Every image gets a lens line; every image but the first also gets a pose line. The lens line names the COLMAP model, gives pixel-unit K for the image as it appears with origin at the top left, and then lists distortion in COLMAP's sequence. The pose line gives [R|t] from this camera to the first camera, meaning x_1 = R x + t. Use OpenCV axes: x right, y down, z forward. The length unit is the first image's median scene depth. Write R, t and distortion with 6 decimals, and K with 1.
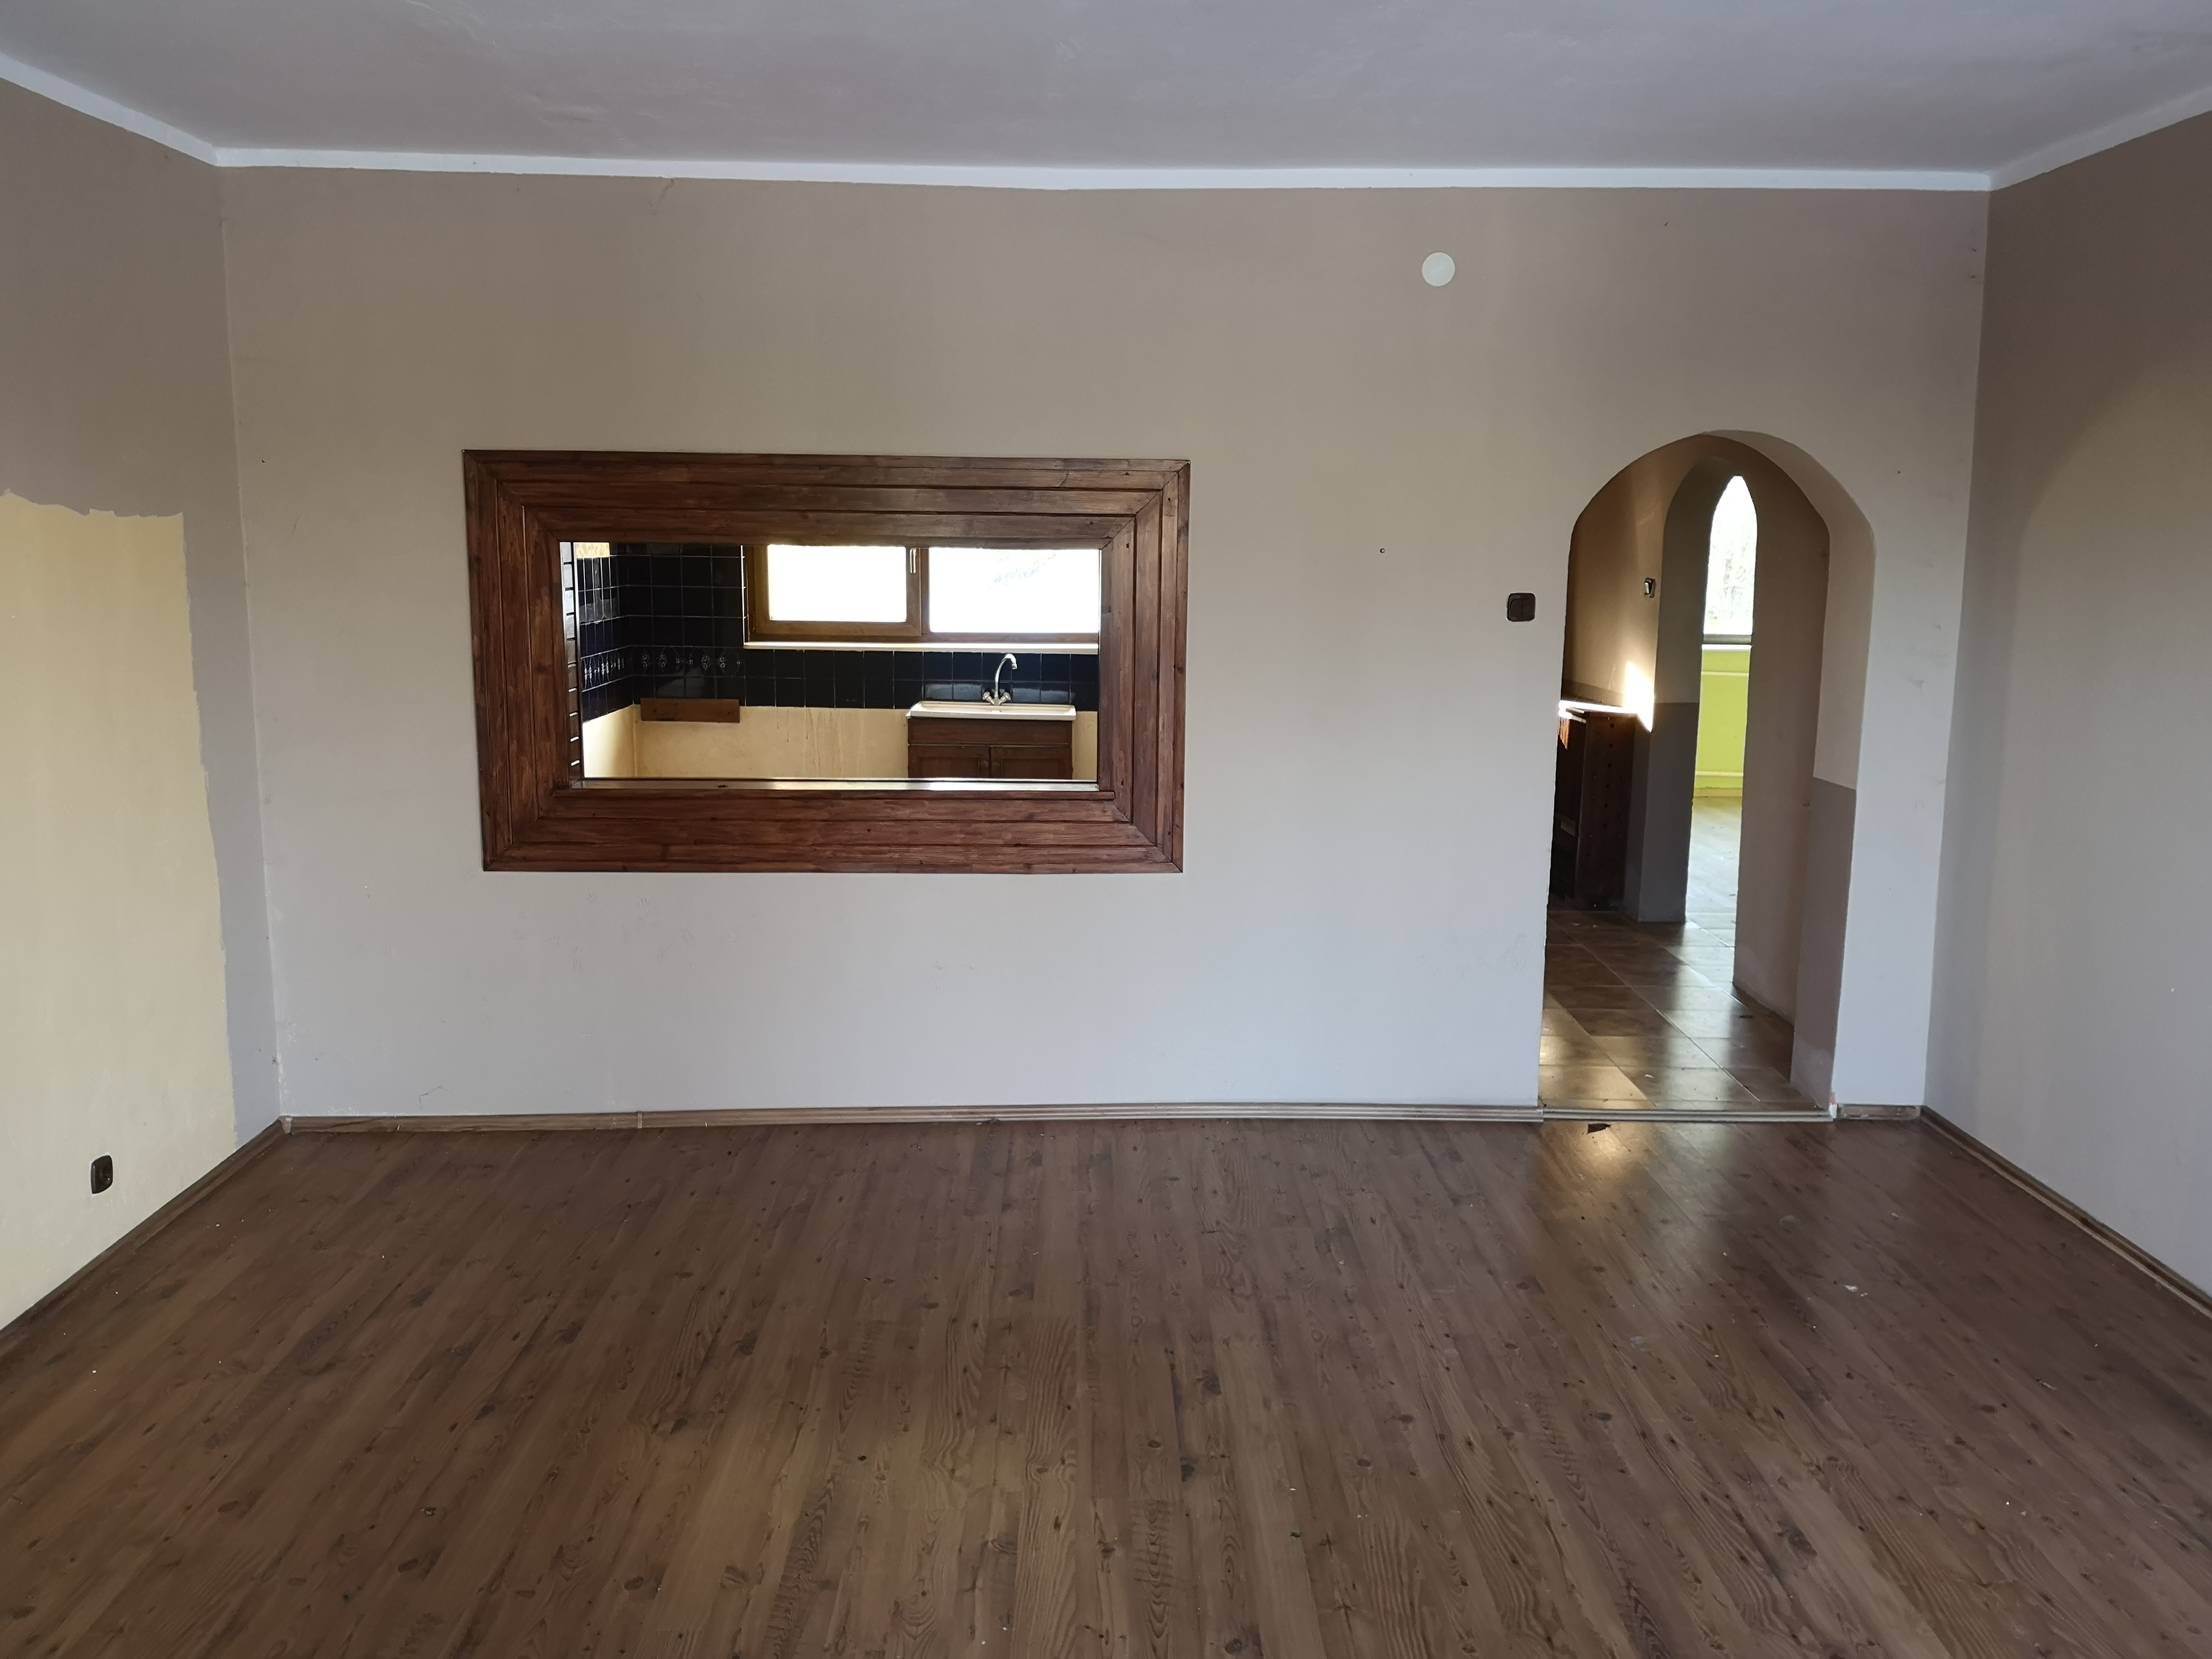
lens RADIAL K [[1777.6, 0, 1142.4], [0, 1777.6, 843.2], [0, 0, 1]] dist [0.007357, 0.006128]
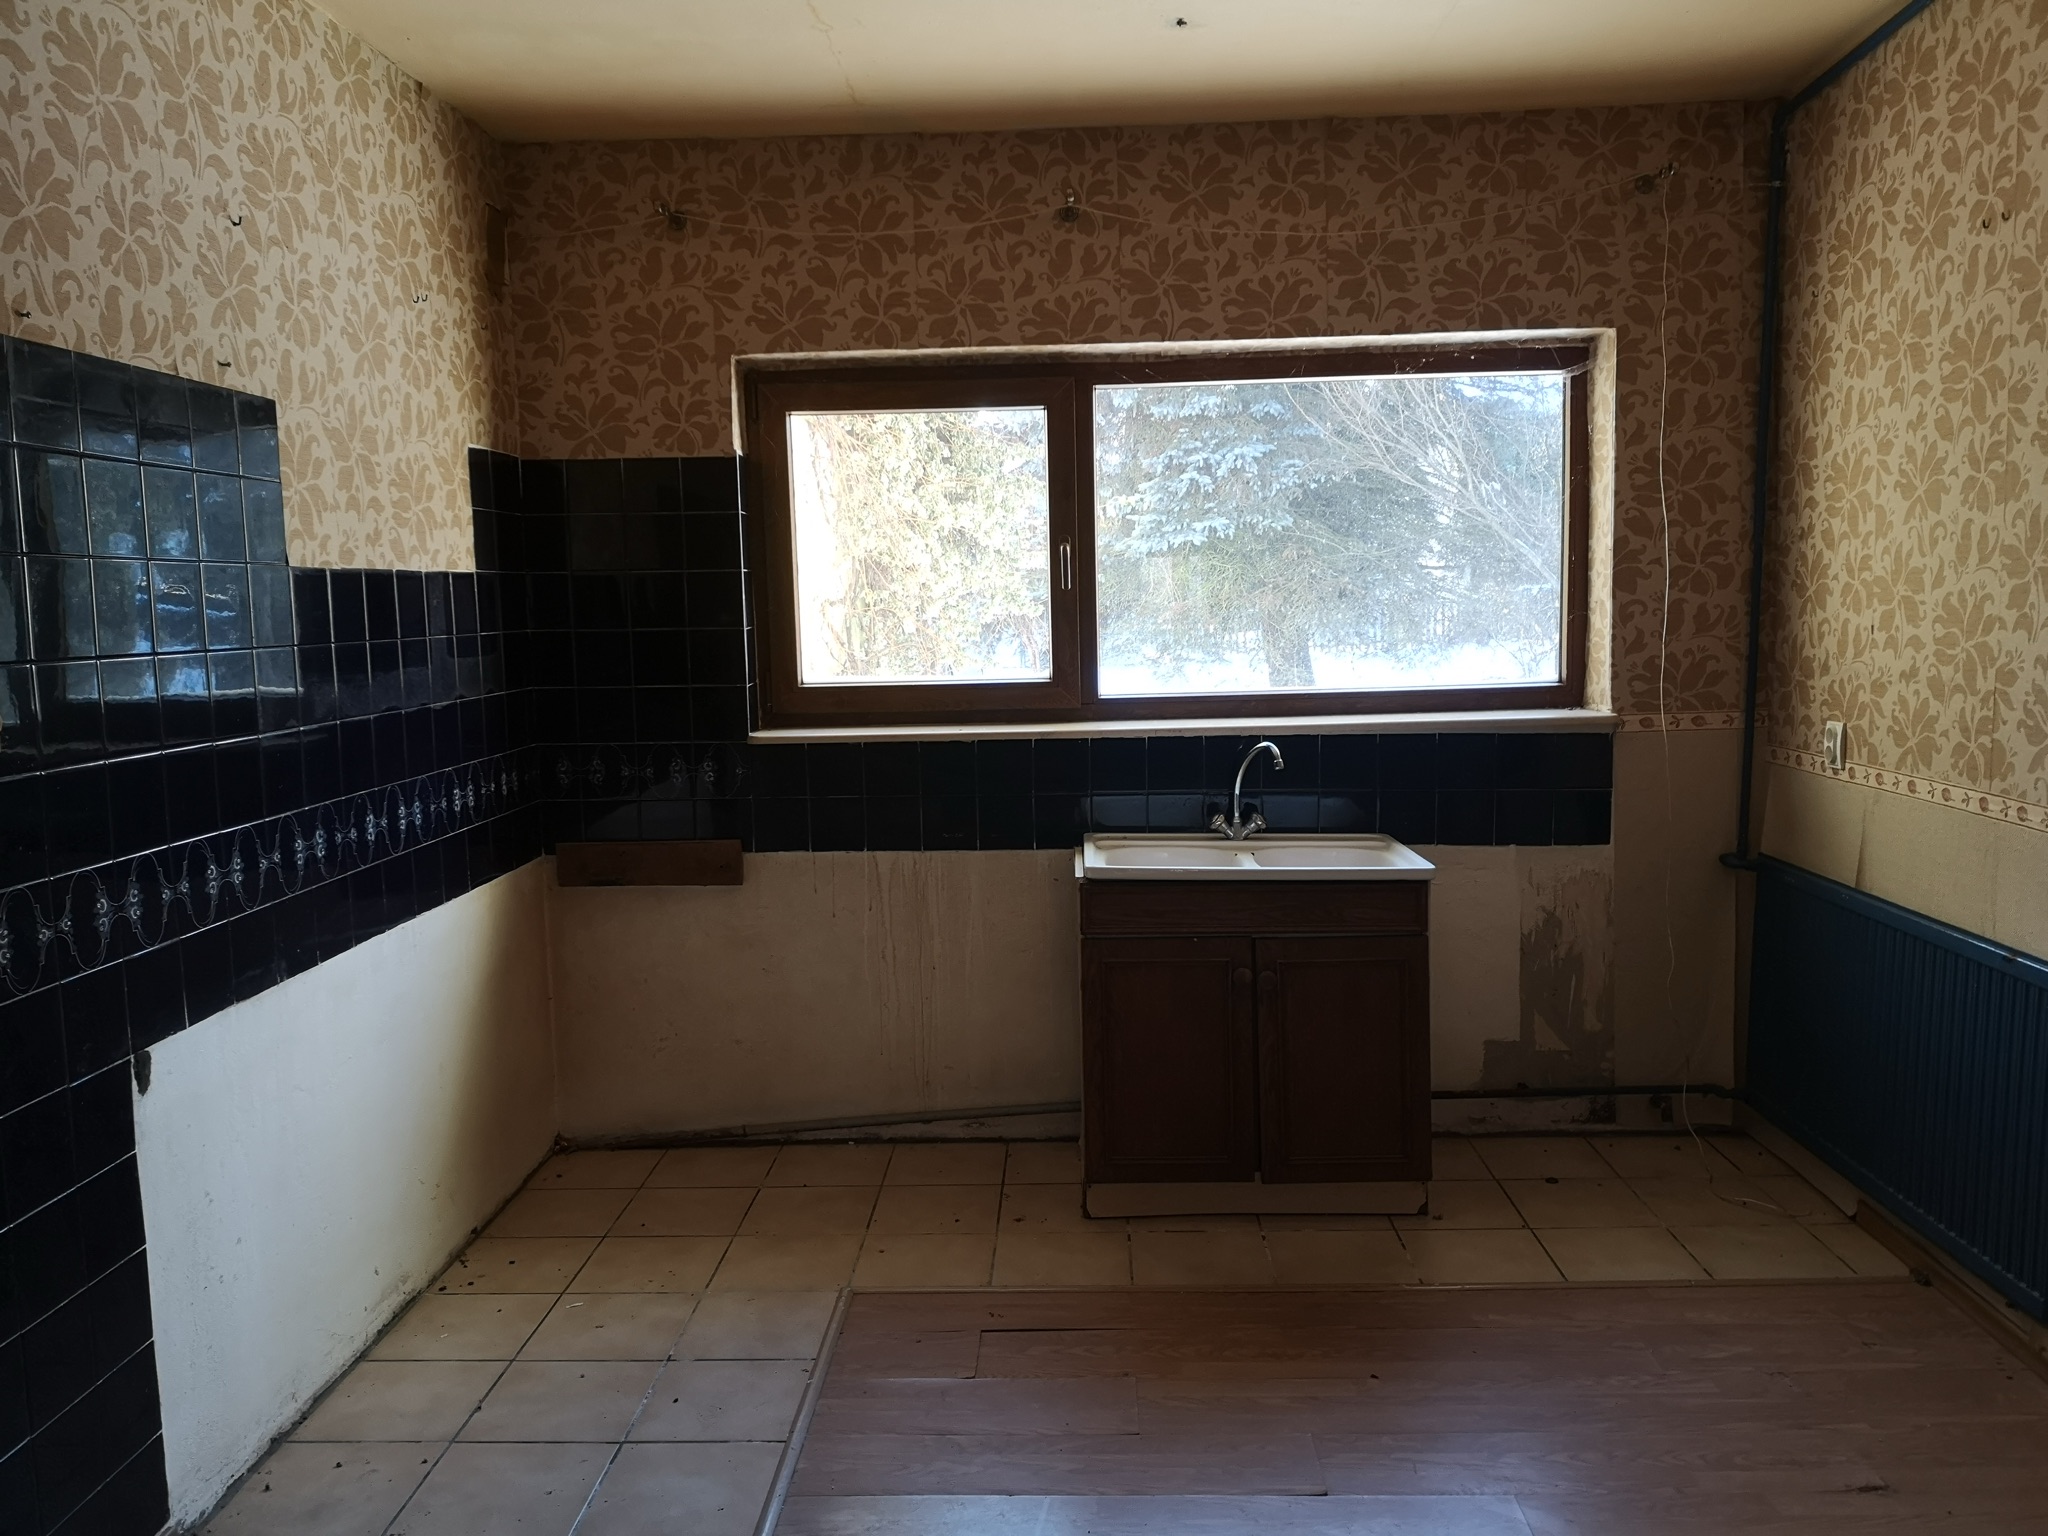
lens RADIAL K [[1608.1, 0, 1024.0], [0, 1608.1, 768.0], [0, 0, 1]] dist [0.036000, 0.001550]
pose [[0.995778, -0.028673, -0.087199, -0.102382], [0.022927, 0.997543, -0.066198, -0.069035], [0.088883, 0.063920, 0.993989, 0.536536]]
